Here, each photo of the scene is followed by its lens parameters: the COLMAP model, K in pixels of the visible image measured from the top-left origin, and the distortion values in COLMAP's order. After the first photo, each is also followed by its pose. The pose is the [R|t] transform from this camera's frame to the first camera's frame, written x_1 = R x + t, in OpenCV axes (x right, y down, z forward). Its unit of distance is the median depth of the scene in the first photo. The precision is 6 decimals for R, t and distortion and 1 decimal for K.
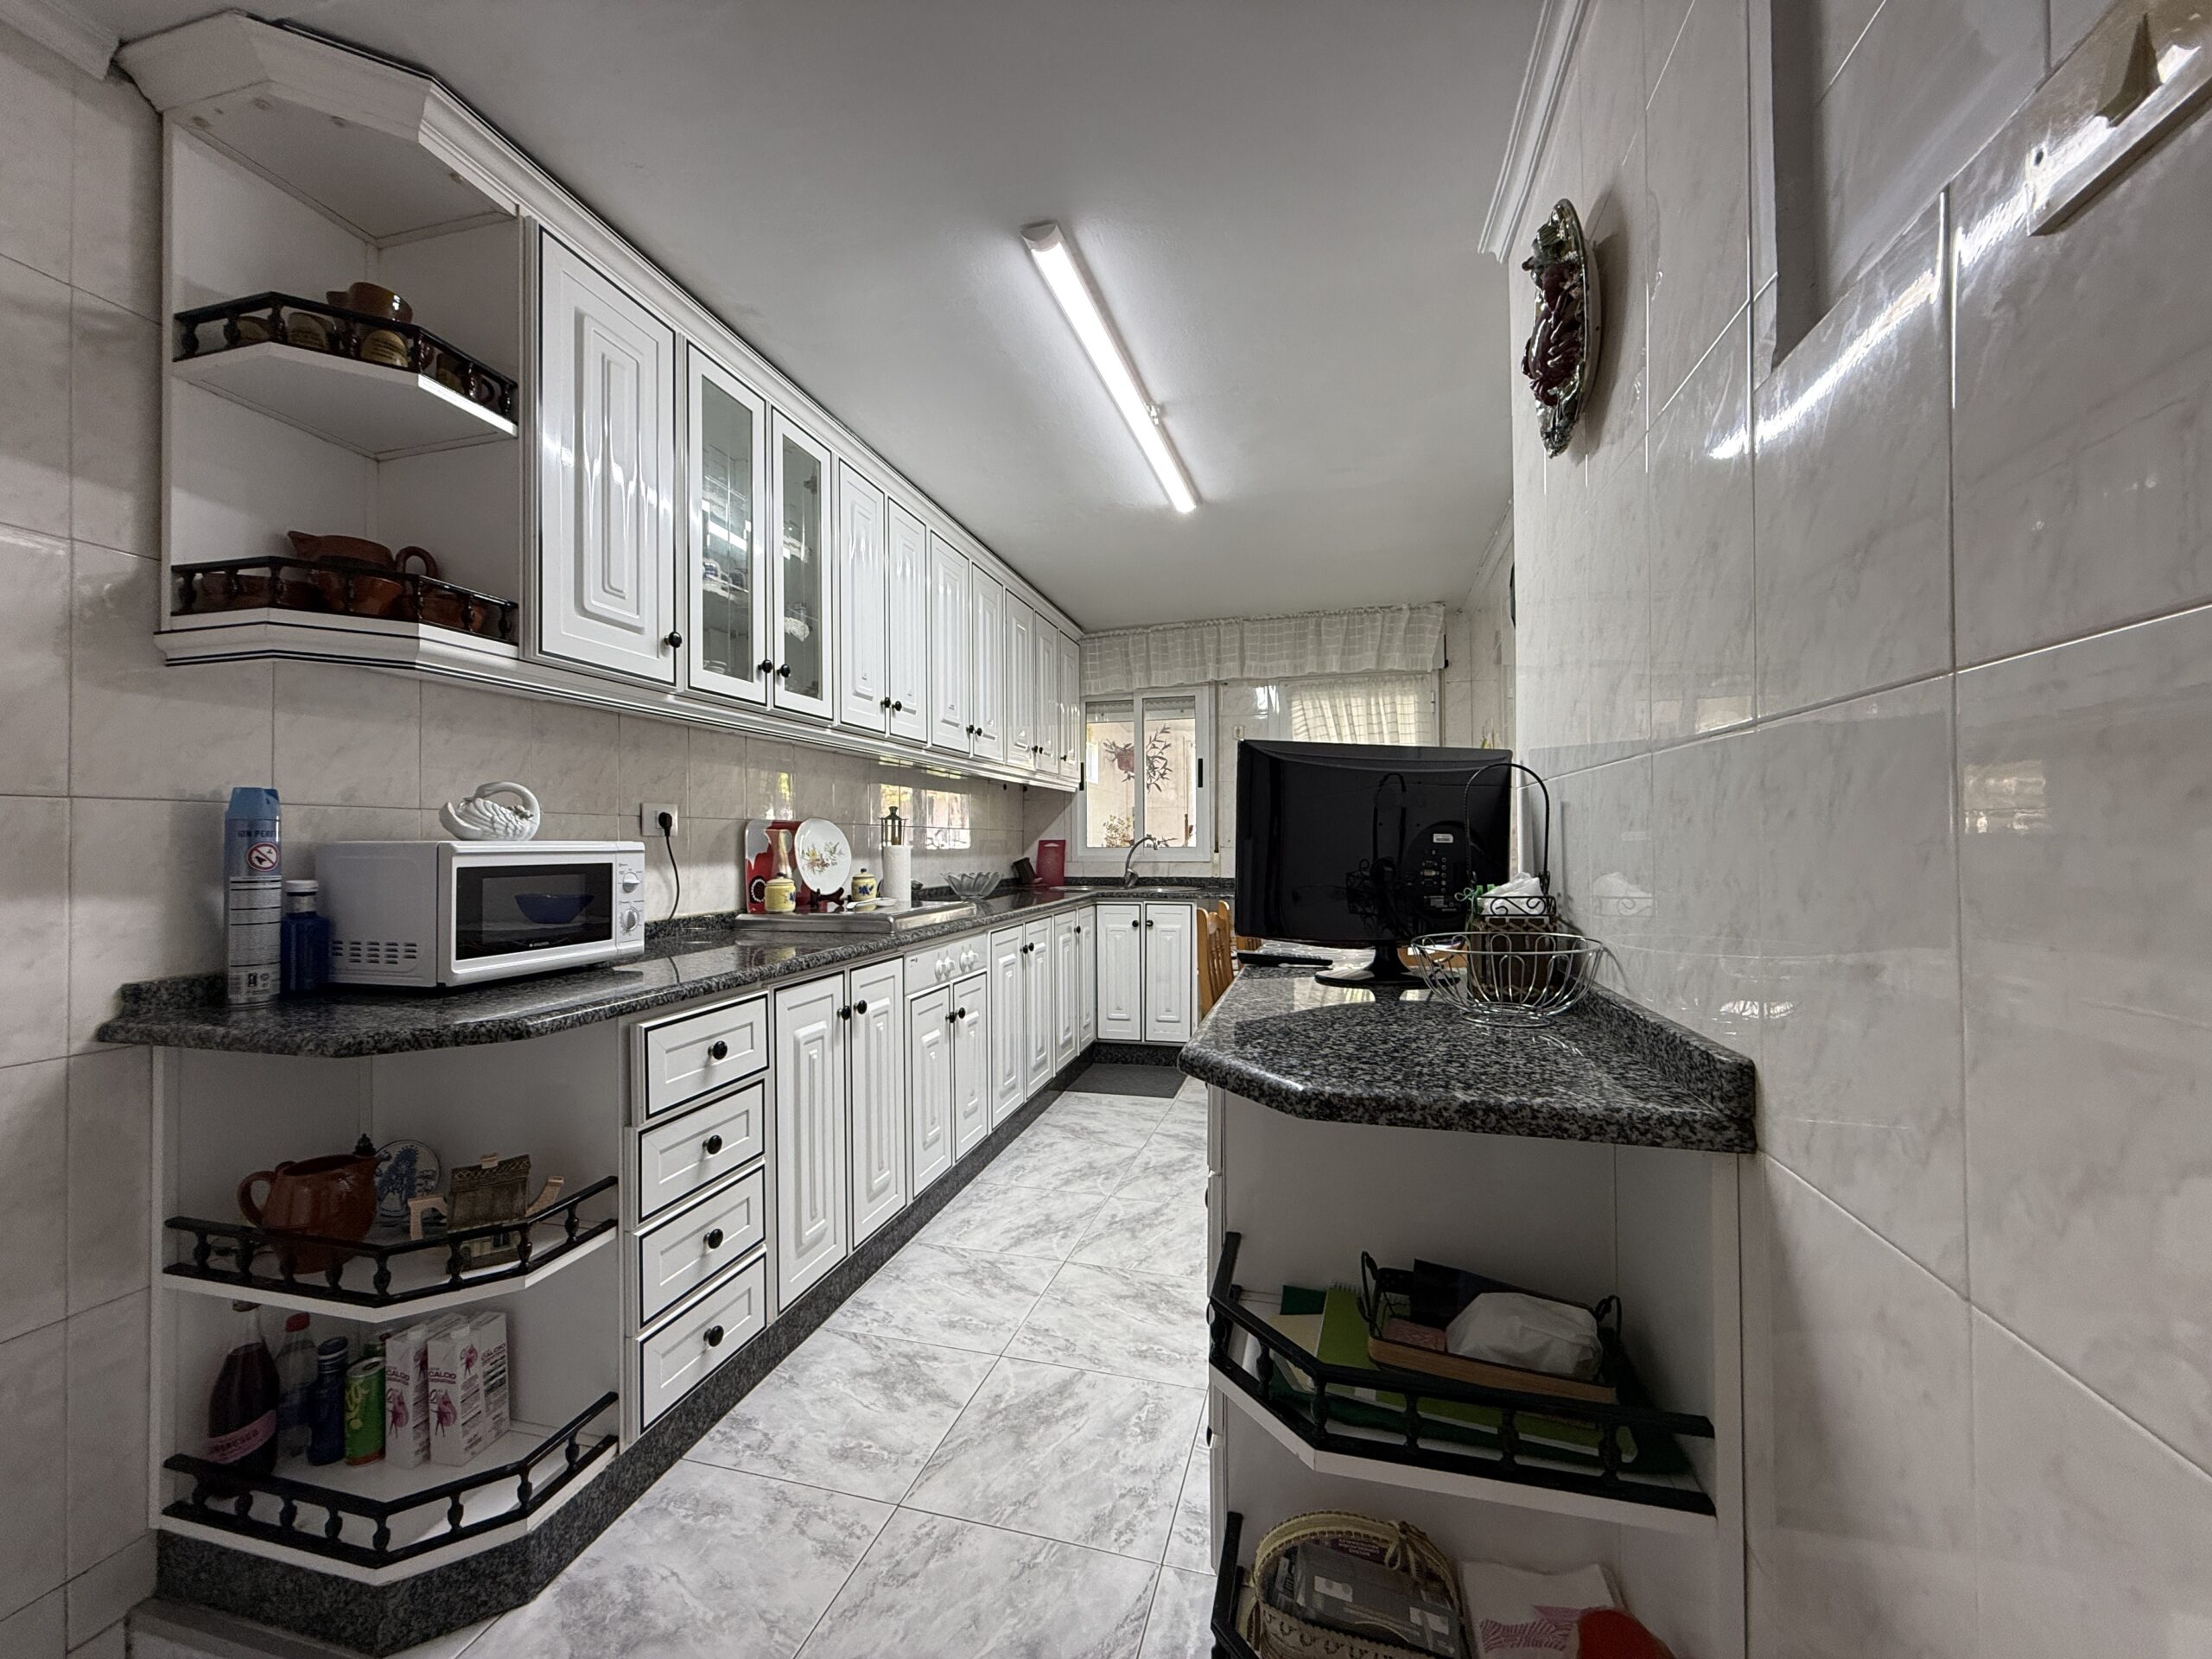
lens RADIAL K [[879.5, 0, 1102.6], [0, 879.5, 830.7], [0, 0, 1]] dist [-0.000513, 0.000133]
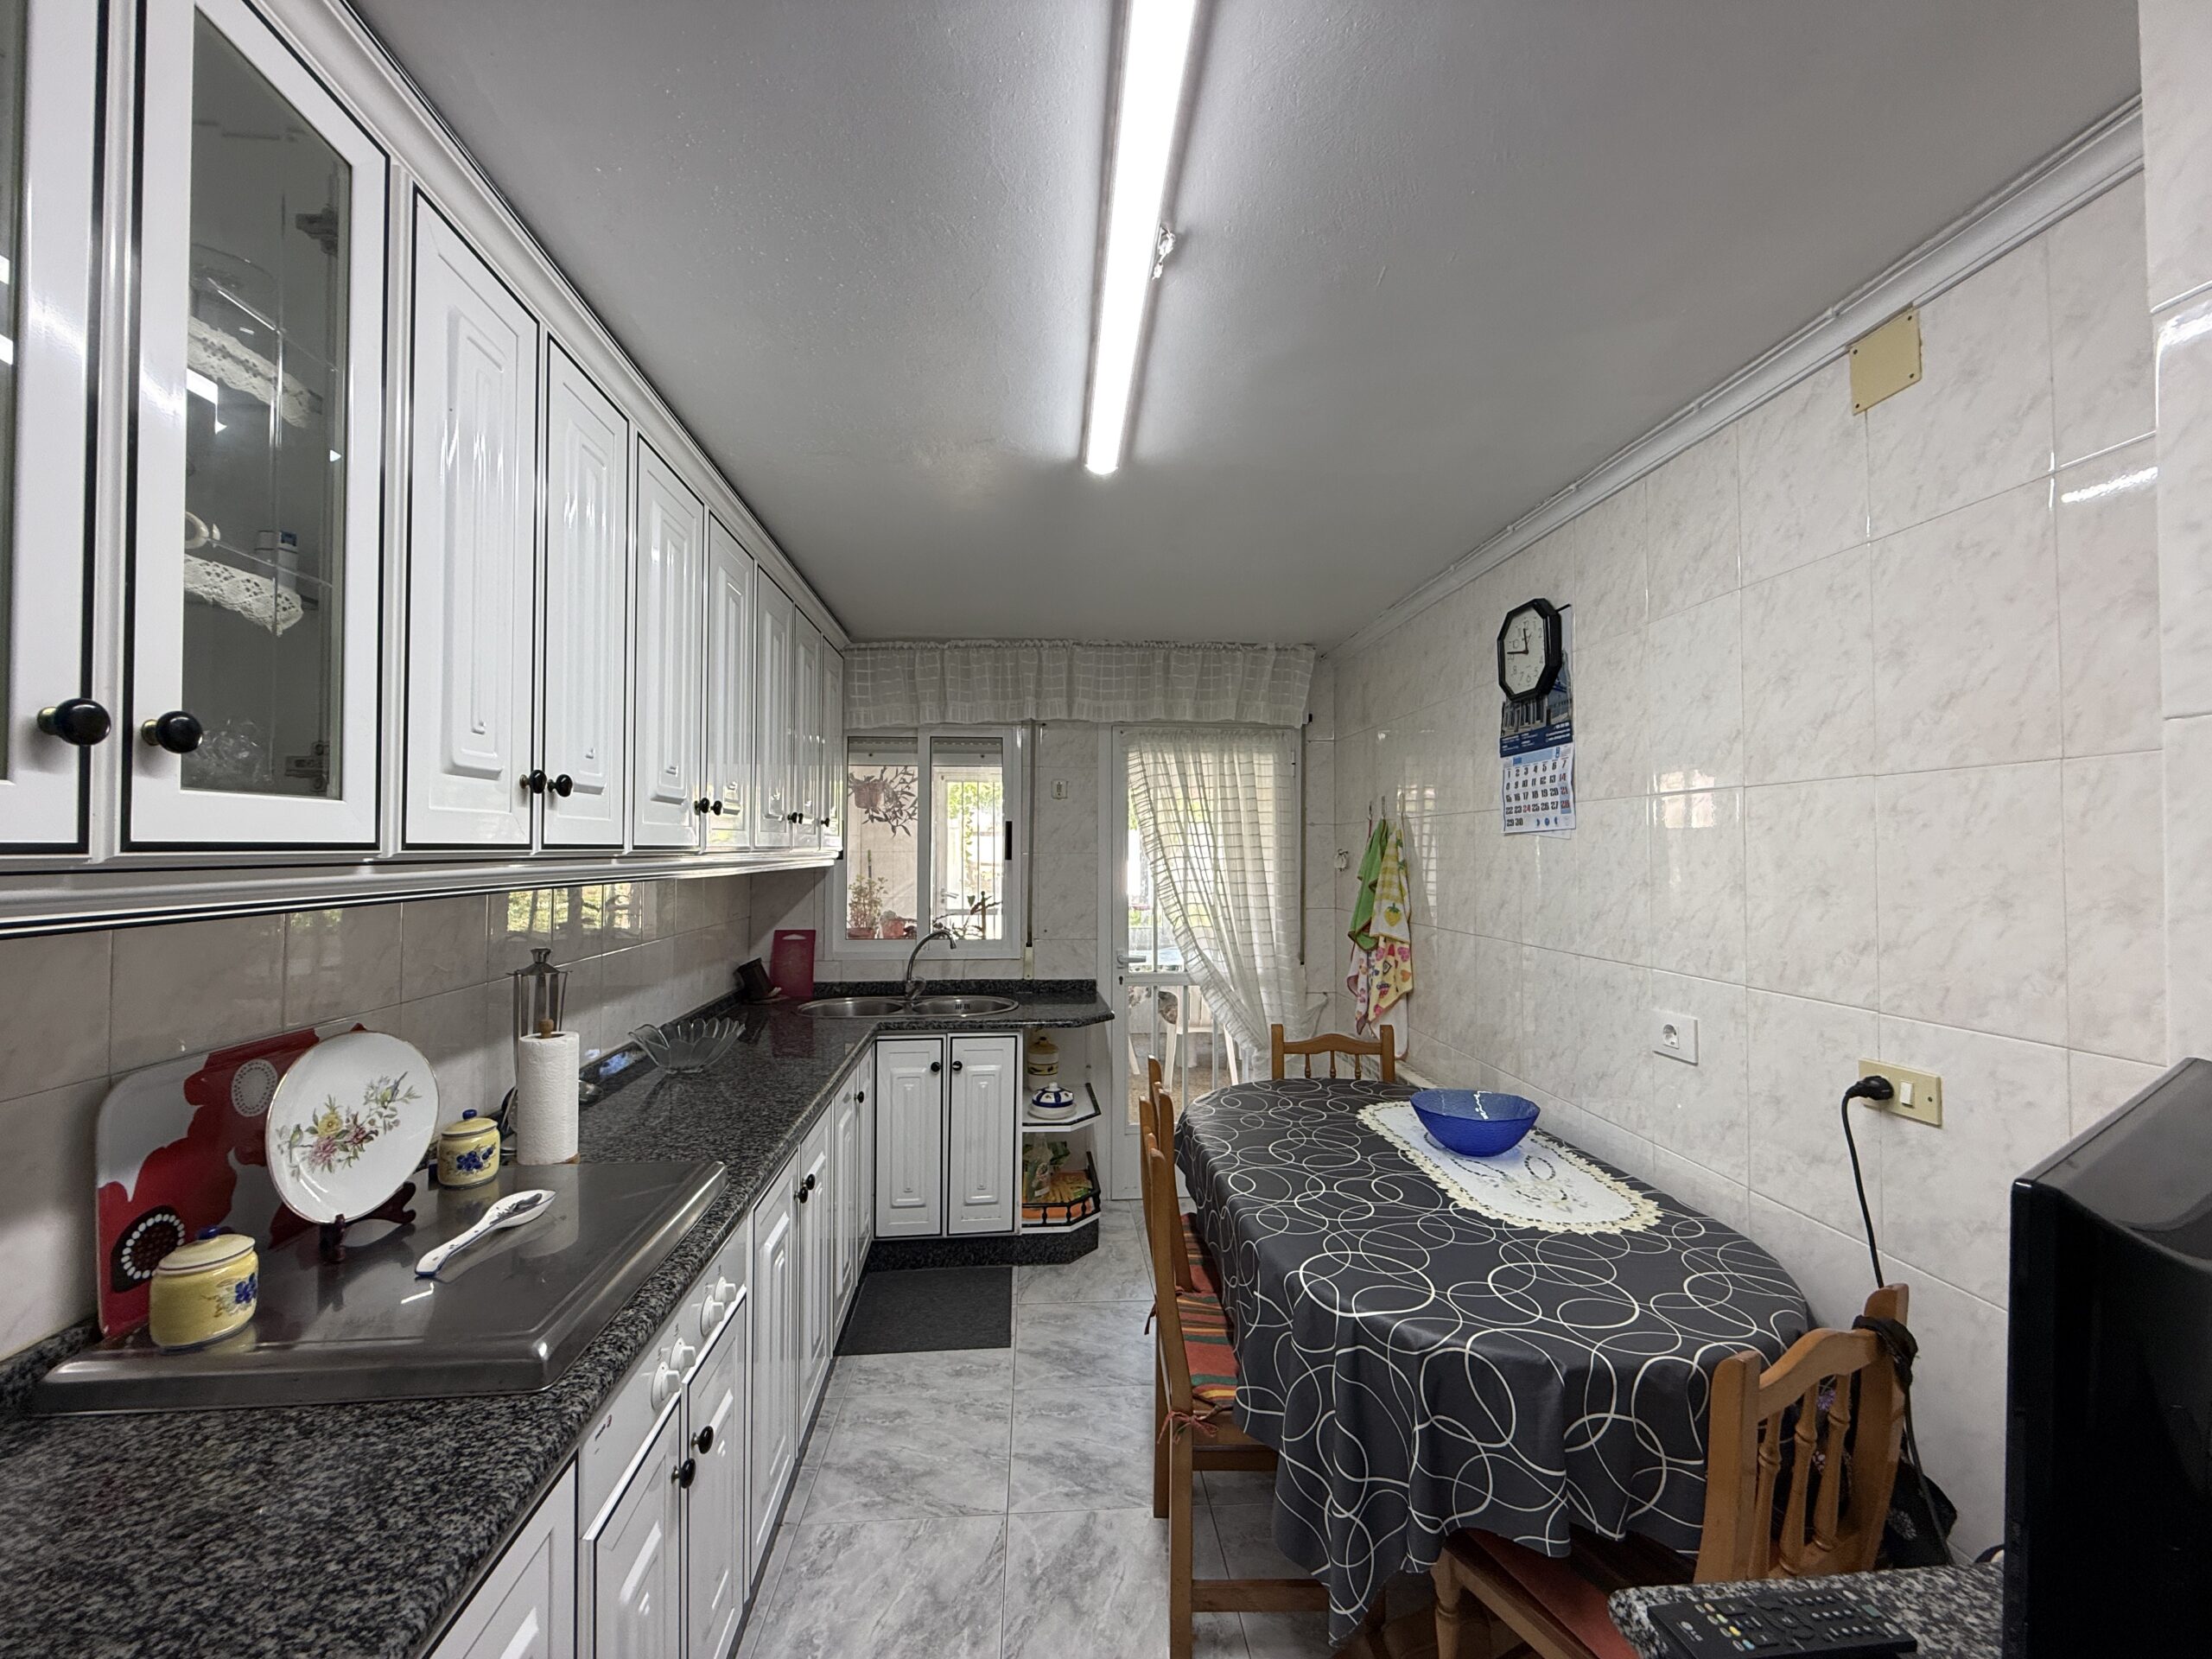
lens RADIAL K [[879.5, 0, 1102.6], [0, 879.5, 830.7], [0, 0, 1]] dist [-0.000513, 0.000133]
pose [[0.939935, 0.016338, 0.340961, -0.079931], [-0.013111, 0.999845, -0.011769, -0.075883], [-0.341101, 0.006592, 0.940004, 0.303563]]
